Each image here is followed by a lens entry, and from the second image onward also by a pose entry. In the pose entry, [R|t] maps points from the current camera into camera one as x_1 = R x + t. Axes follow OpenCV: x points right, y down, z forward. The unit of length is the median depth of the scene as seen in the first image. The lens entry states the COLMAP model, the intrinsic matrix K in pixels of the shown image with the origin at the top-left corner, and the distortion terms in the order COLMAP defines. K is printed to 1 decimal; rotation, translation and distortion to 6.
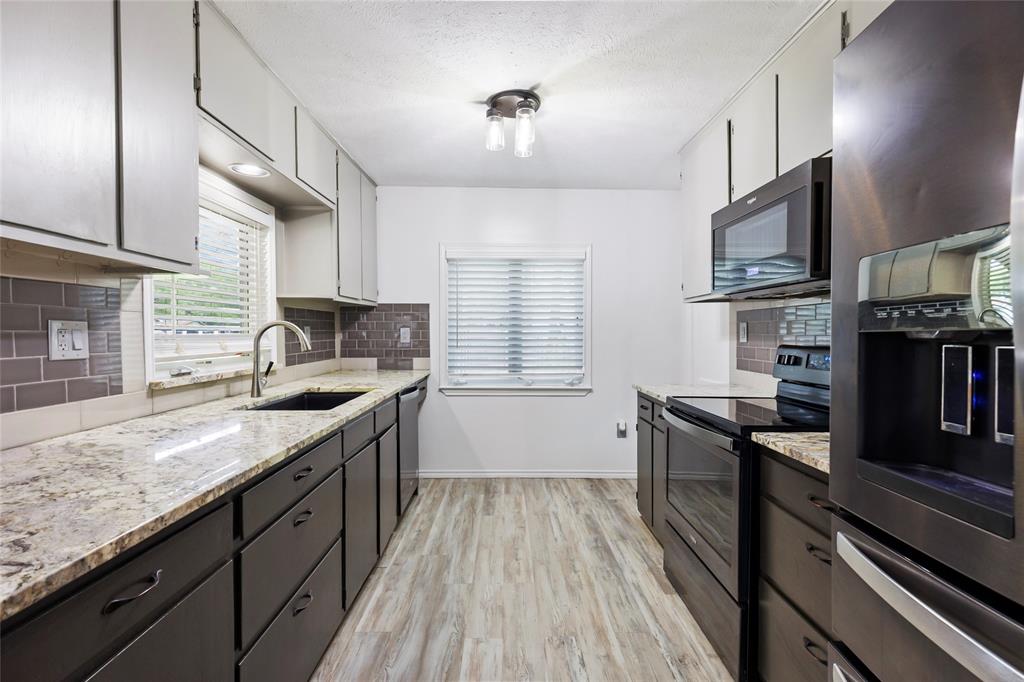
lens RADIAL K [[459.7, 0, 508.6], [0, 459.7, 340.7], [0, 0, 1]] dist [0.002624, -0.000205]
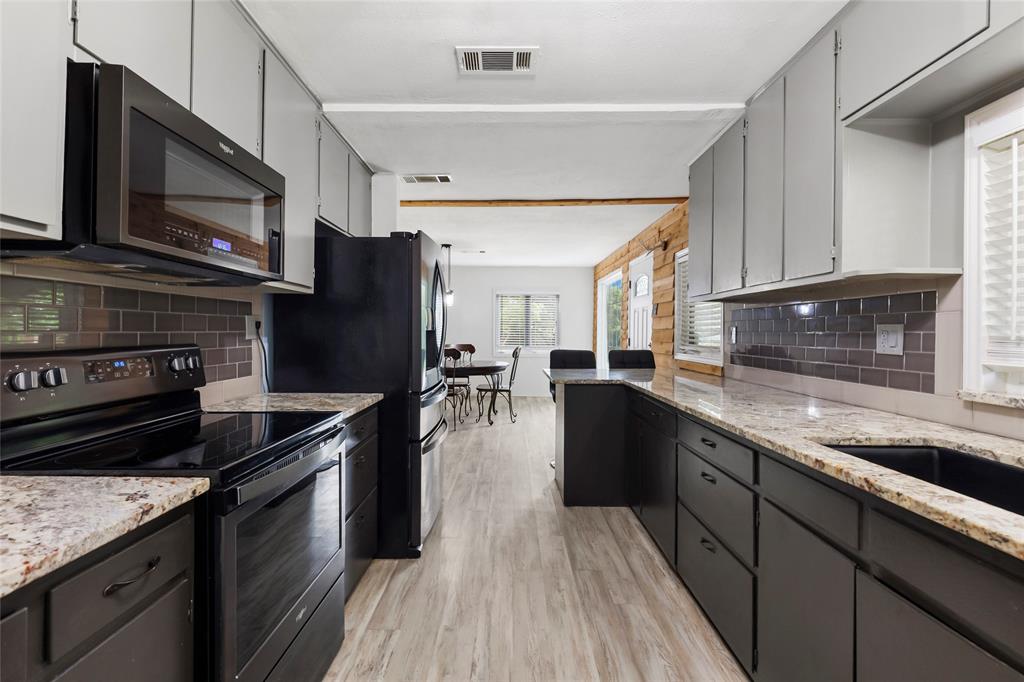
lens RADIAL K [[459.7, 0, 508.6], [0, 459.7, 340.7], [0, 0, 1]] dist [0.002624, -0.000205]
pose [[-0.999948, -0.007465, 0.006901, 0.055299], [-0.007218, 0.999359, 0.035056, -0.019330], [-0.007158, 0.035004, -0.999362, 1.285476]]
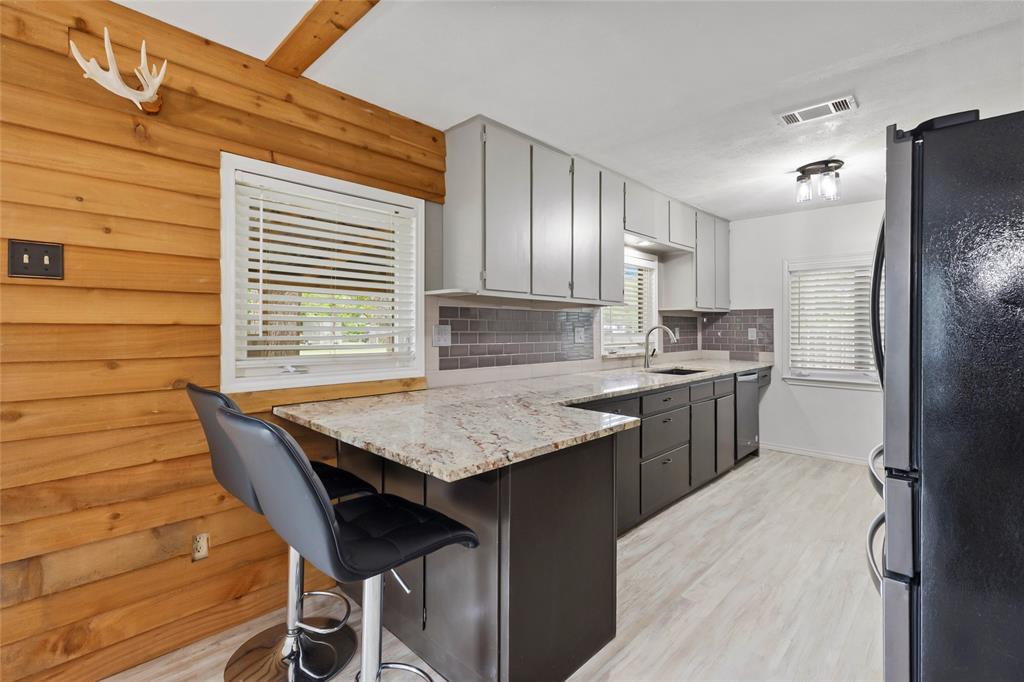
lens RADIAL K [[459.0, 0, 512.1], [0, 459.0, 325.3], [0, 0, 1]] dist [0.000899, -0.000472]
pose [[0.709966, -0.003499, -0.704227, 0.303741], [-0.015200, 0.999679, -0.020291, 0.000295], [0.704071, 0.025110, 0.709685, -0.575710]]
